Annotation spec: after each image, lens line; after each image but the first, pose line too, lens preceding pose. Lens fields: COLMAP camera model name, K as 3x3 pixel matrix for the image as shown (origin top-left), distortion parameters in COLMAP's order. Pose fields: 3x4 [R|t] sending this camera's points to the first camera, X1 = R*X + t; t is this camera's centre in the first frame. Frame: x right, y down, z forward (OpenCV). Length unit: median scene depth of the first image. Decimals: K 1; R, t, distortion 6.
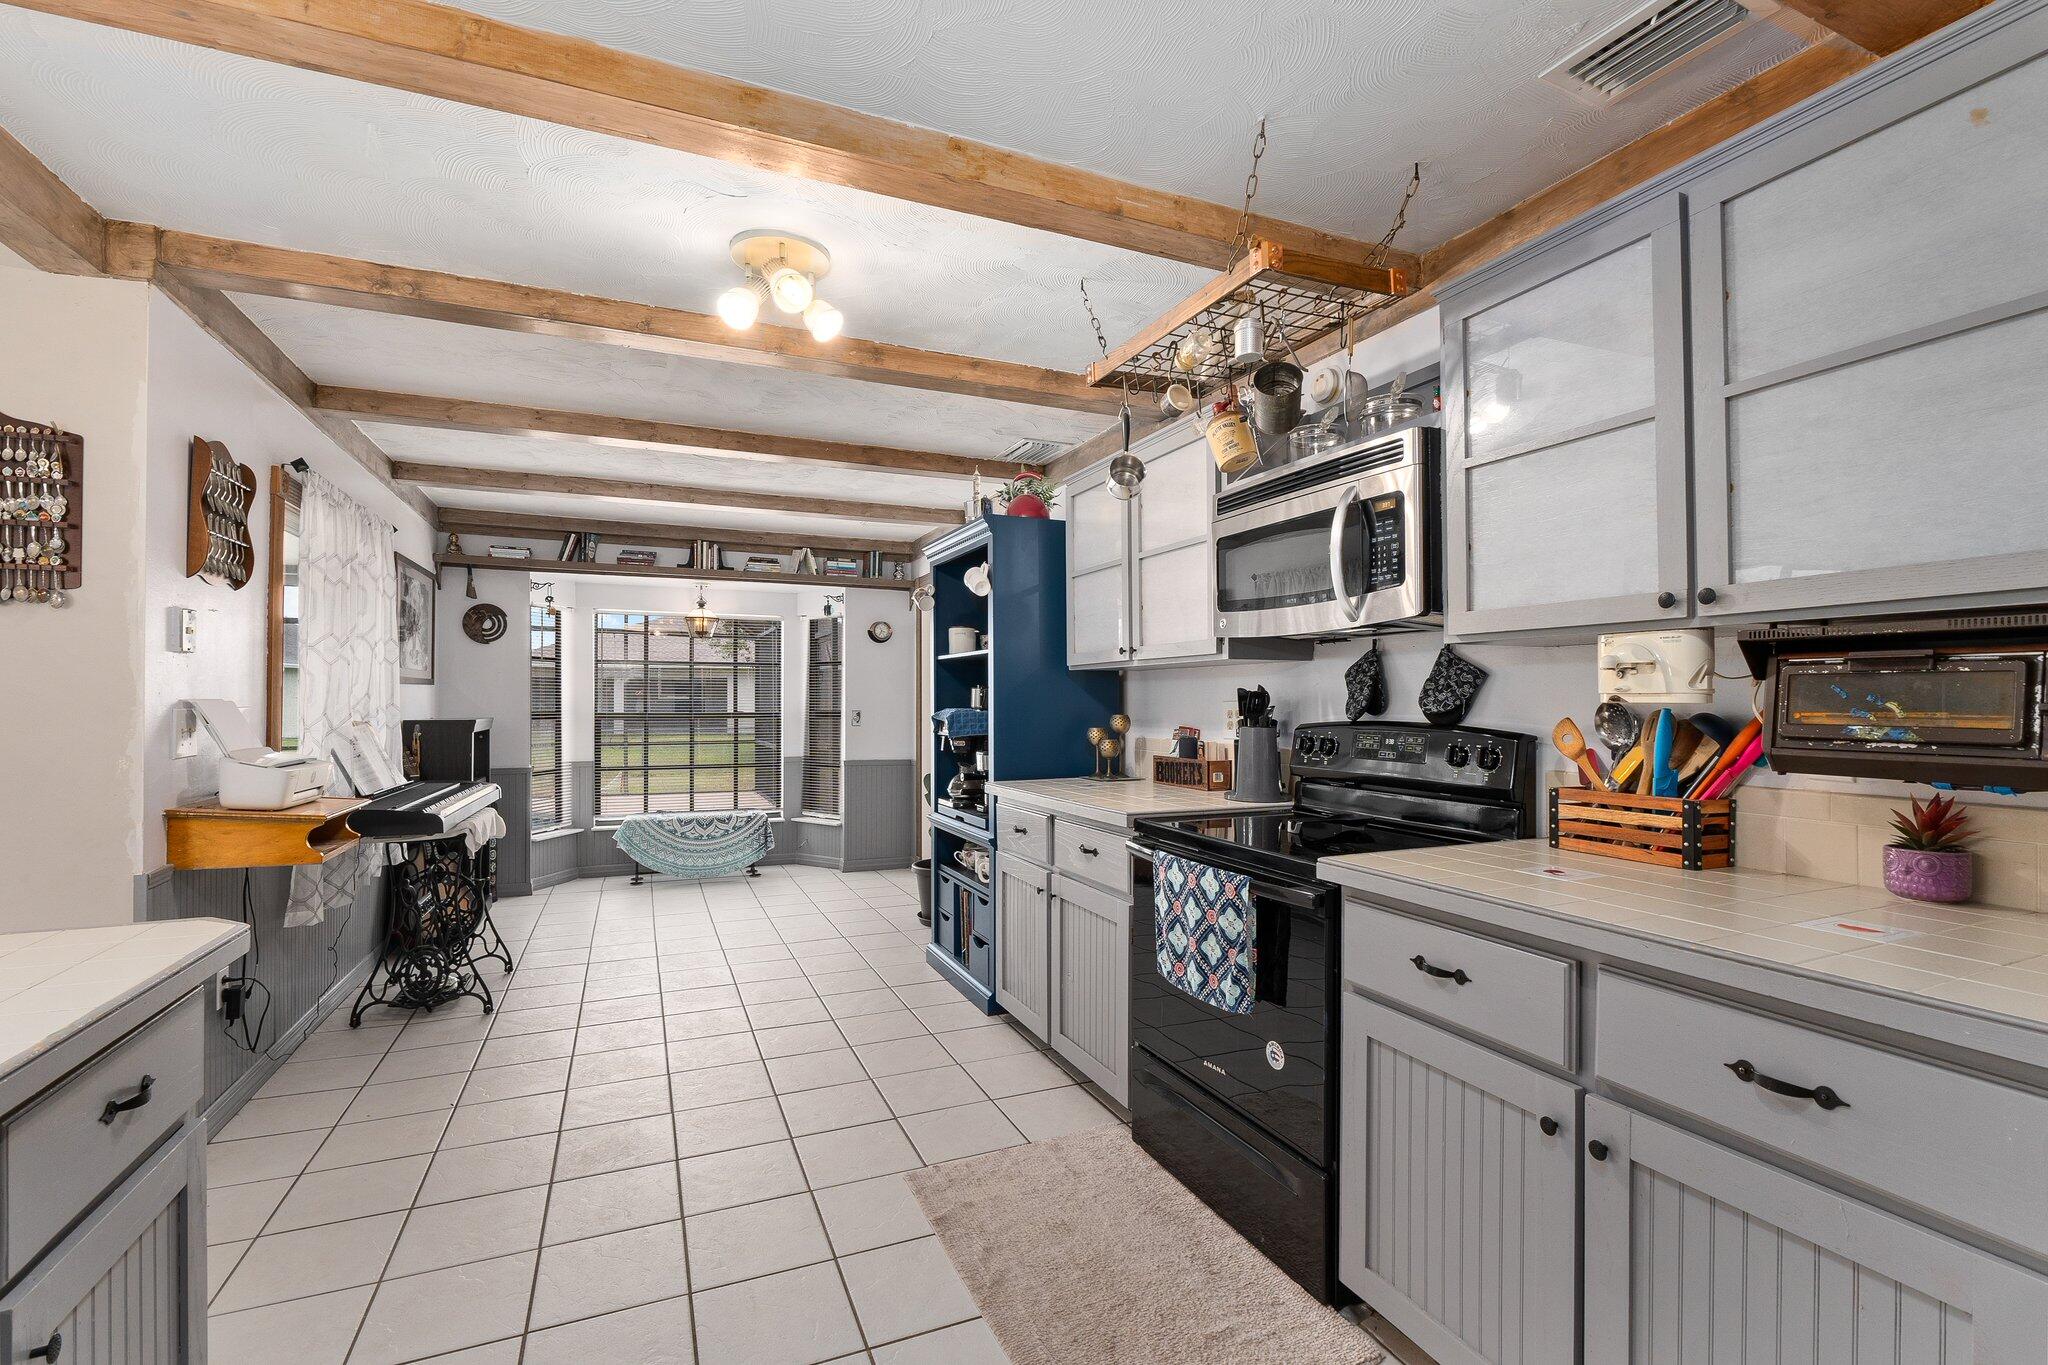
lens RADIAL K [[932.3, 0, 1036.3], [0, 932.3, 689.4], [0, 0, 1]] dist [-0.012759, 0.000103]
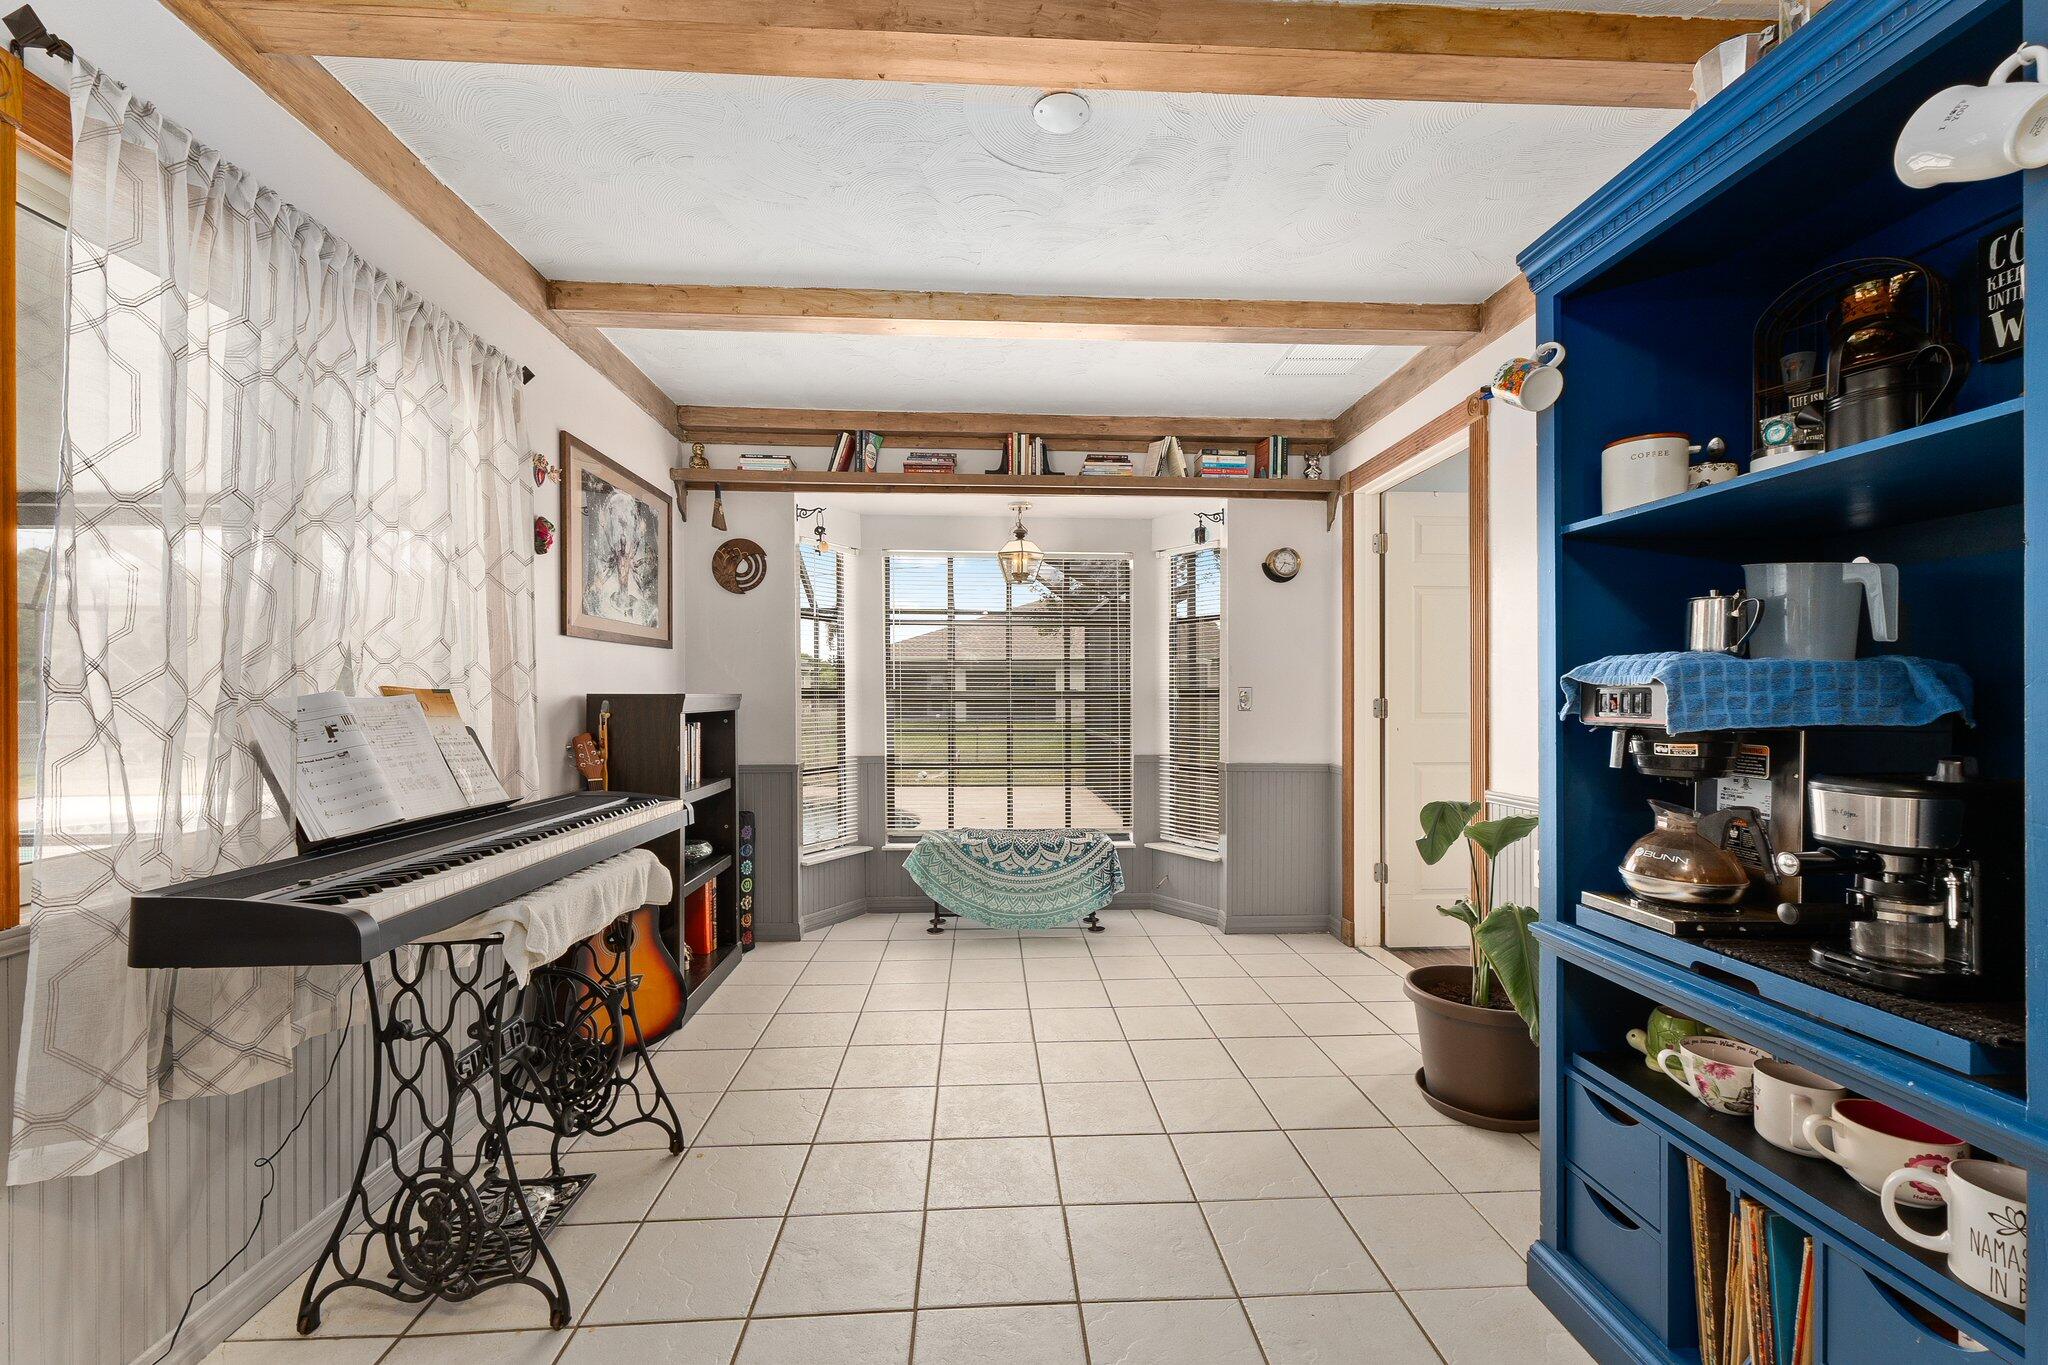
lens RADIAL K [[862.1, 0, 1027.9], [0, 862.1, 686.6], [0, 0, 1]] dist [0.006759, 0.000004]
pose [[0.938668, -0.003424, -0.344806, -0.141137], [0.004666, 0.999985, 0.002772, 0.021945], [0.344791, -0.004210, 0.938670, 0.421889]]
